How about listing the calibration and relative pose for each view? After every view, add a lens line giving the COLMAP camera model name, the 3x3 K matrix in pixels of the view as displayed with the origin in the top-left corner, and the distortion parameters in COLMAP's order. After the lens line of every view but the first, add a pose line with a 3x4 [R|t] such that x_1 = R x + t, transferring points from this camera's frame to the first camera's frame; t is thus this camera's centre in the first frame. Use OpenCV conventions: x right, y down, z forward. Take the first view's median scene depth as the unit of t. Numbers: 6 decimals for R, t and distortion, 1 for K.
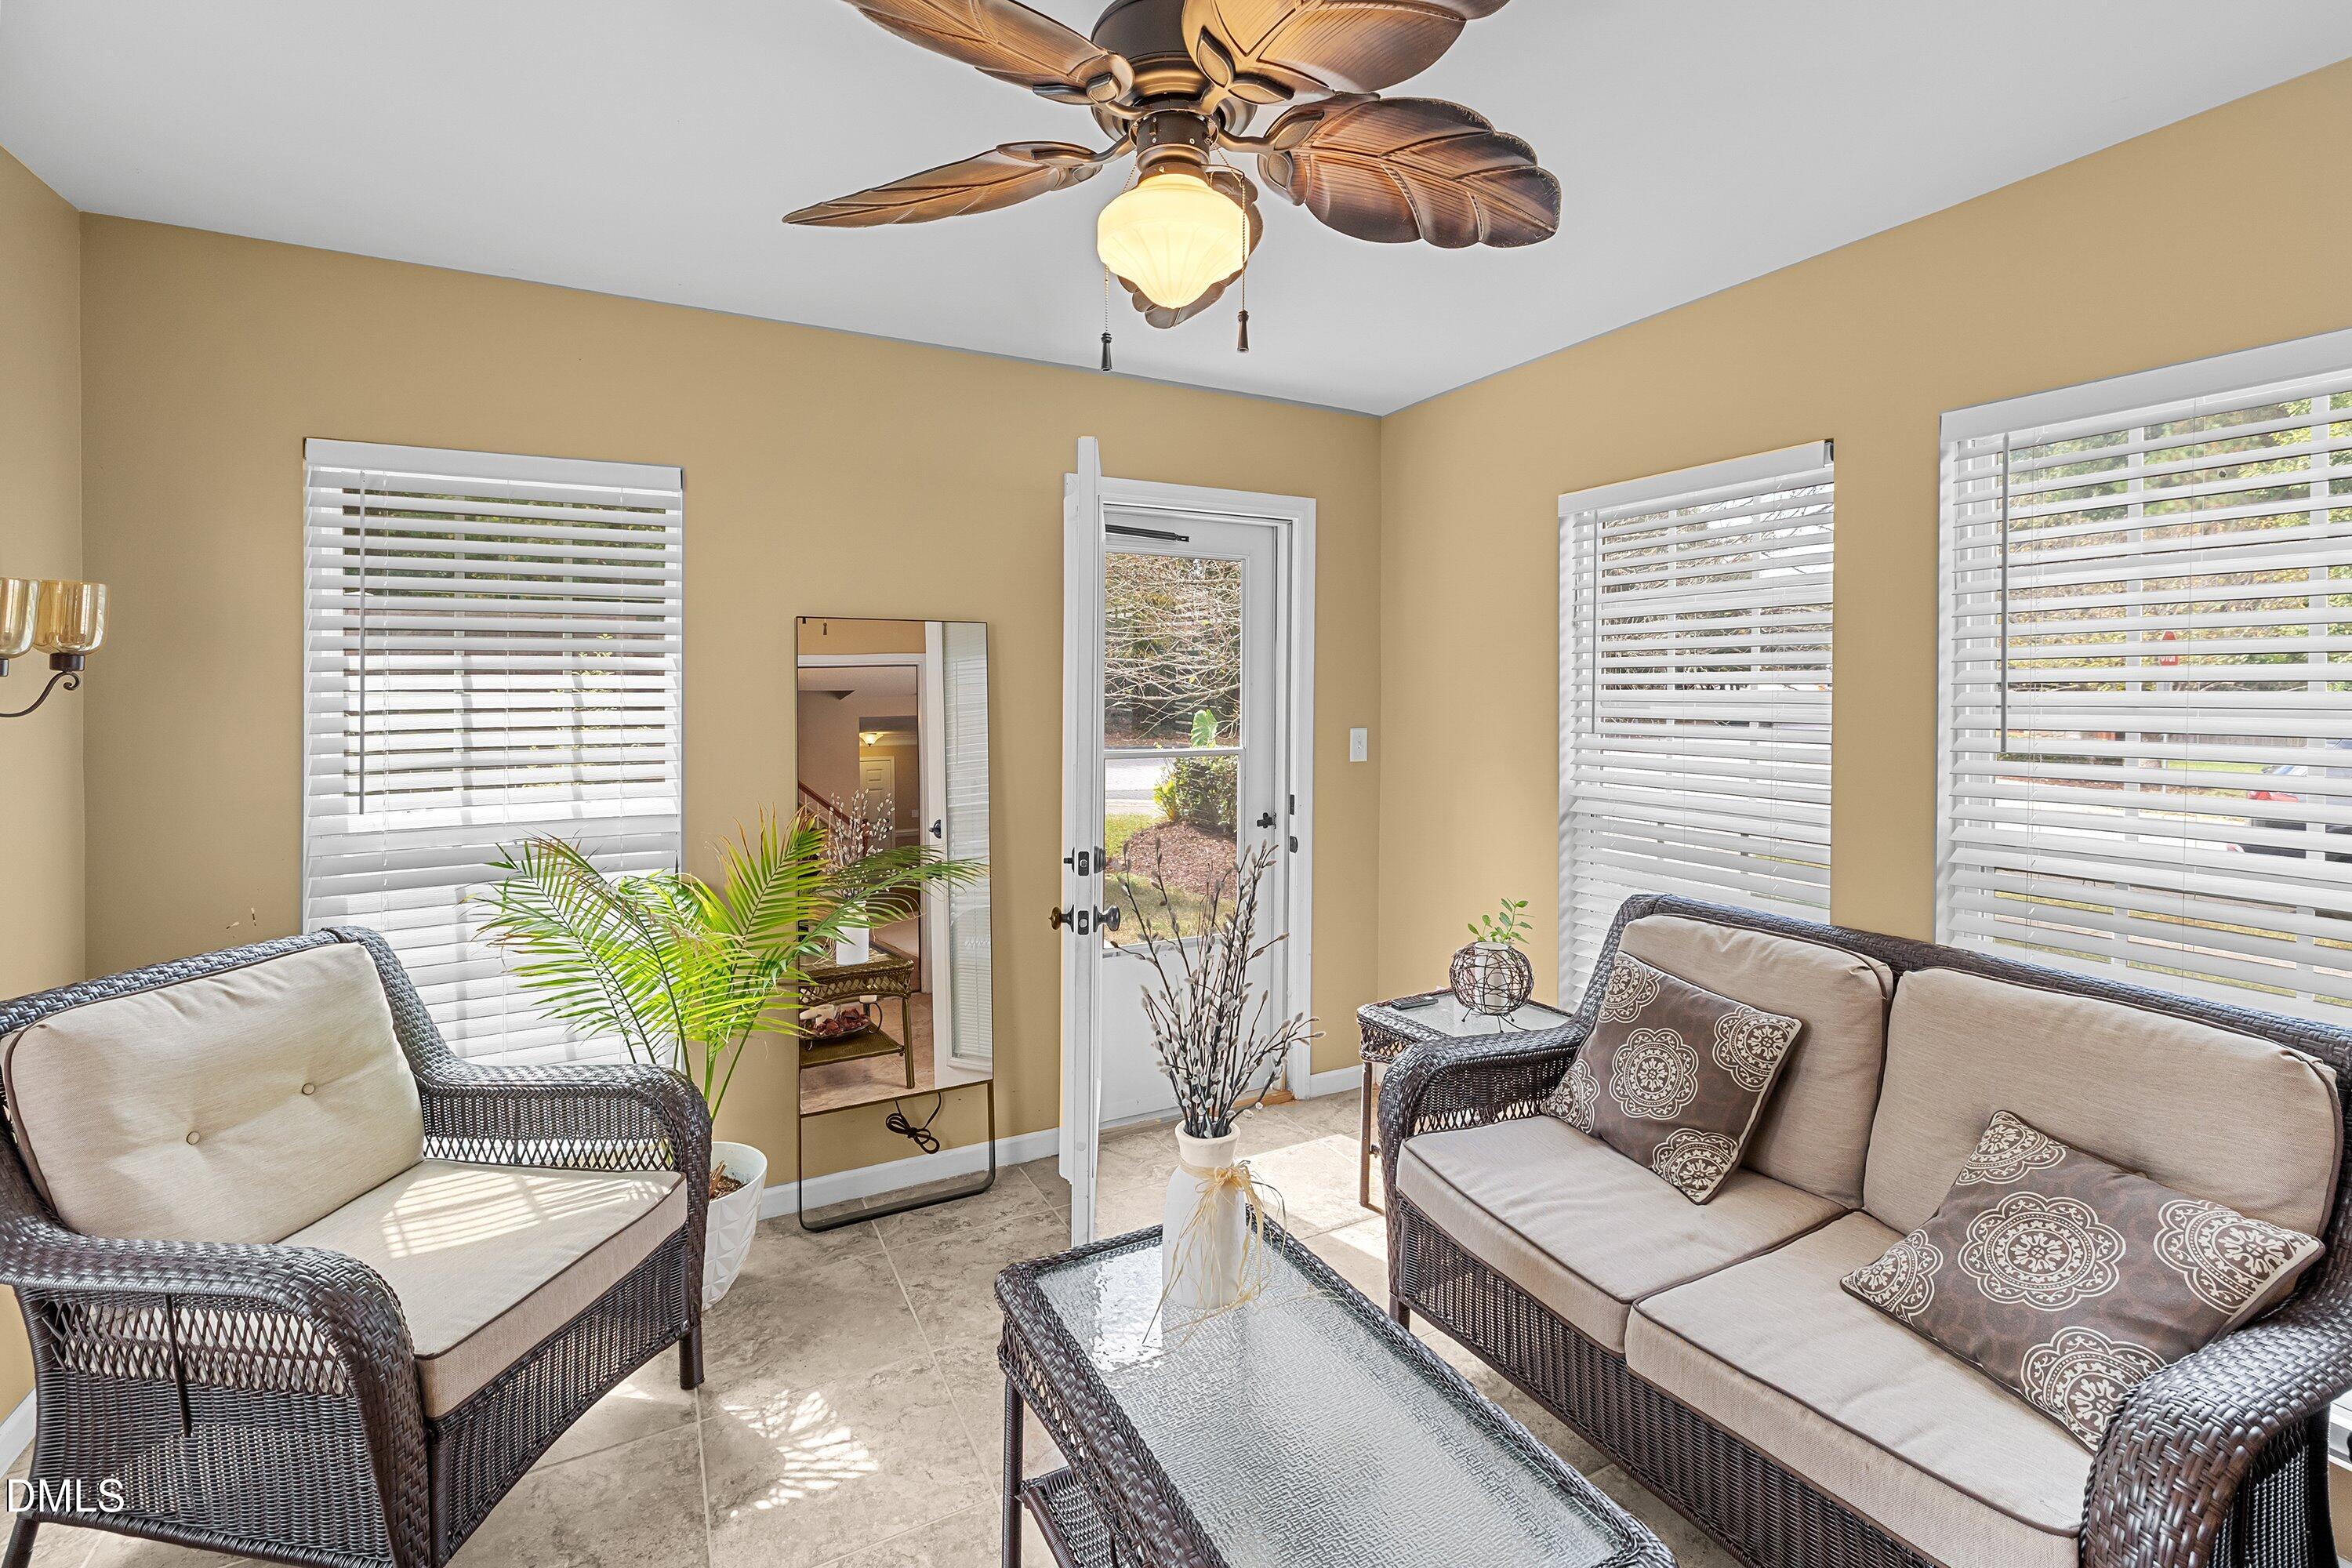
lens RADIAL K [[1033.6, 0, 1177.9], [0, 1033.6, 688.7], [0, 0, 1]] dist [-0.000929, 0.000273]
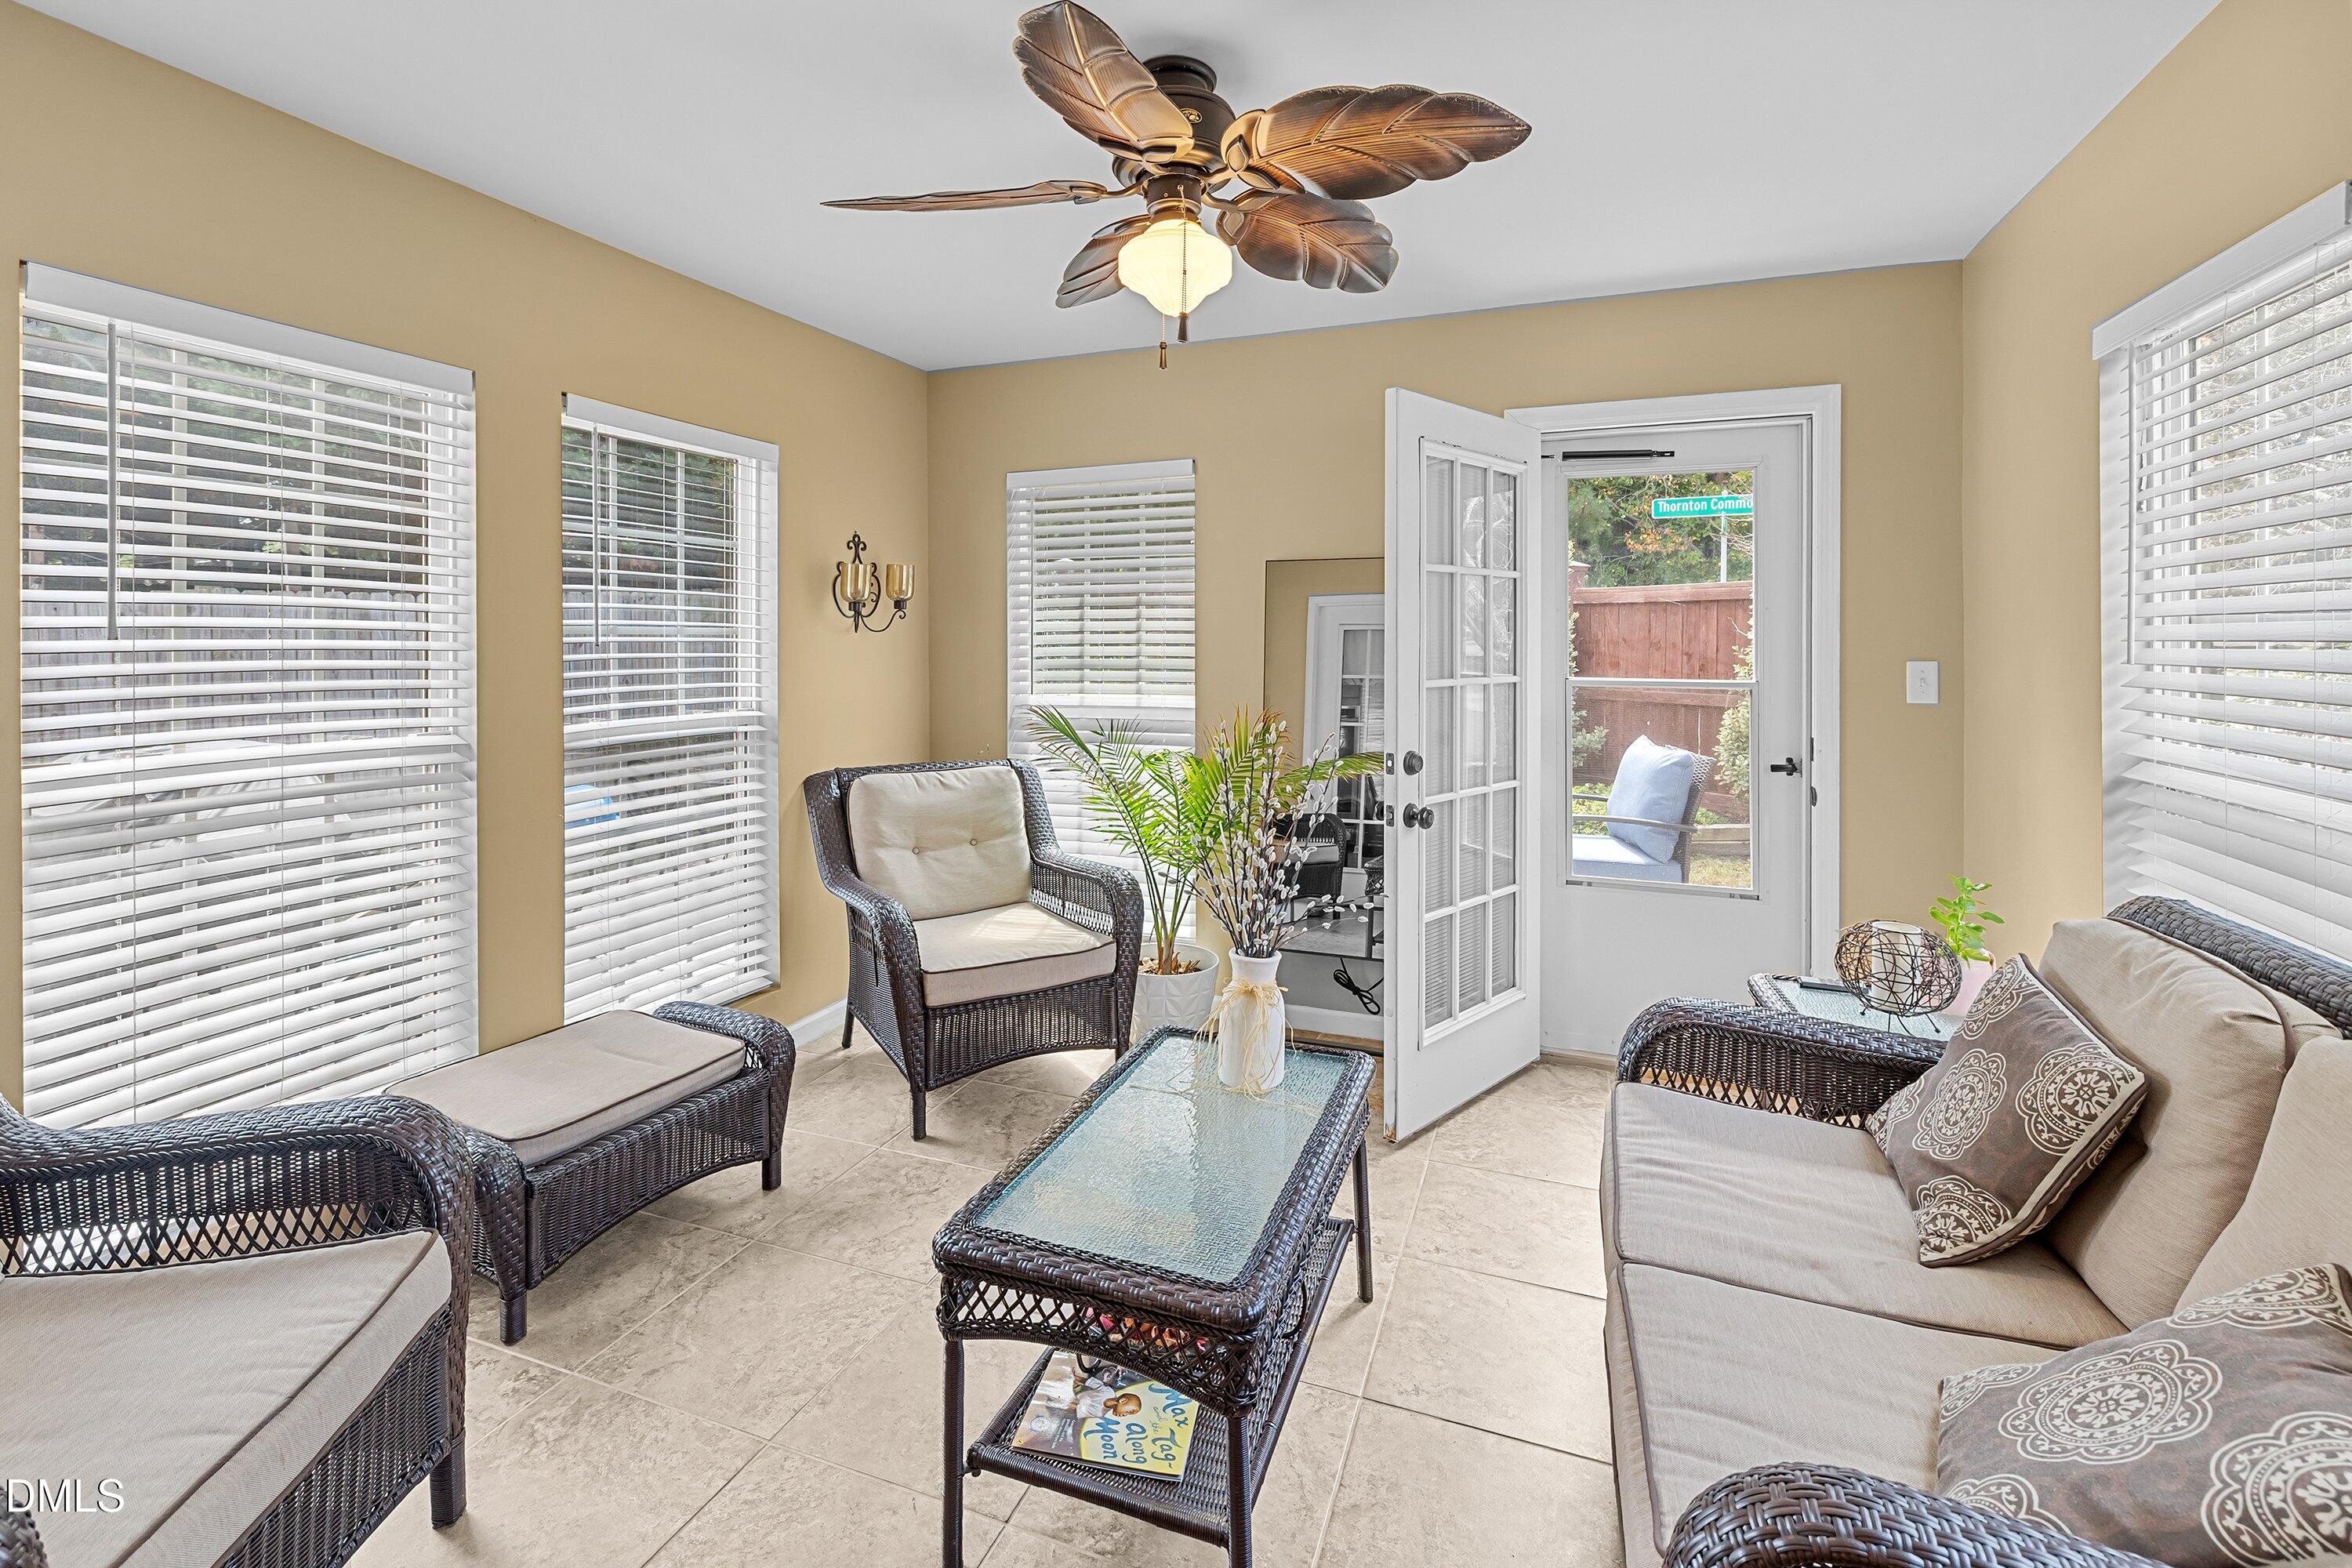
lens RADIAL K [[1050.9, 0, 1175.4], [0, 1050.9, 627.0], [0, 0, 1]] dist [-0.000006, -0.000215]
pose [[0.656340, -0.008671, -0.754415, 0.706049], [0.000706, 0.999941, -0.010879, 0.035098], [0.754465, 0.006608, 0.656307, 0.068890]]
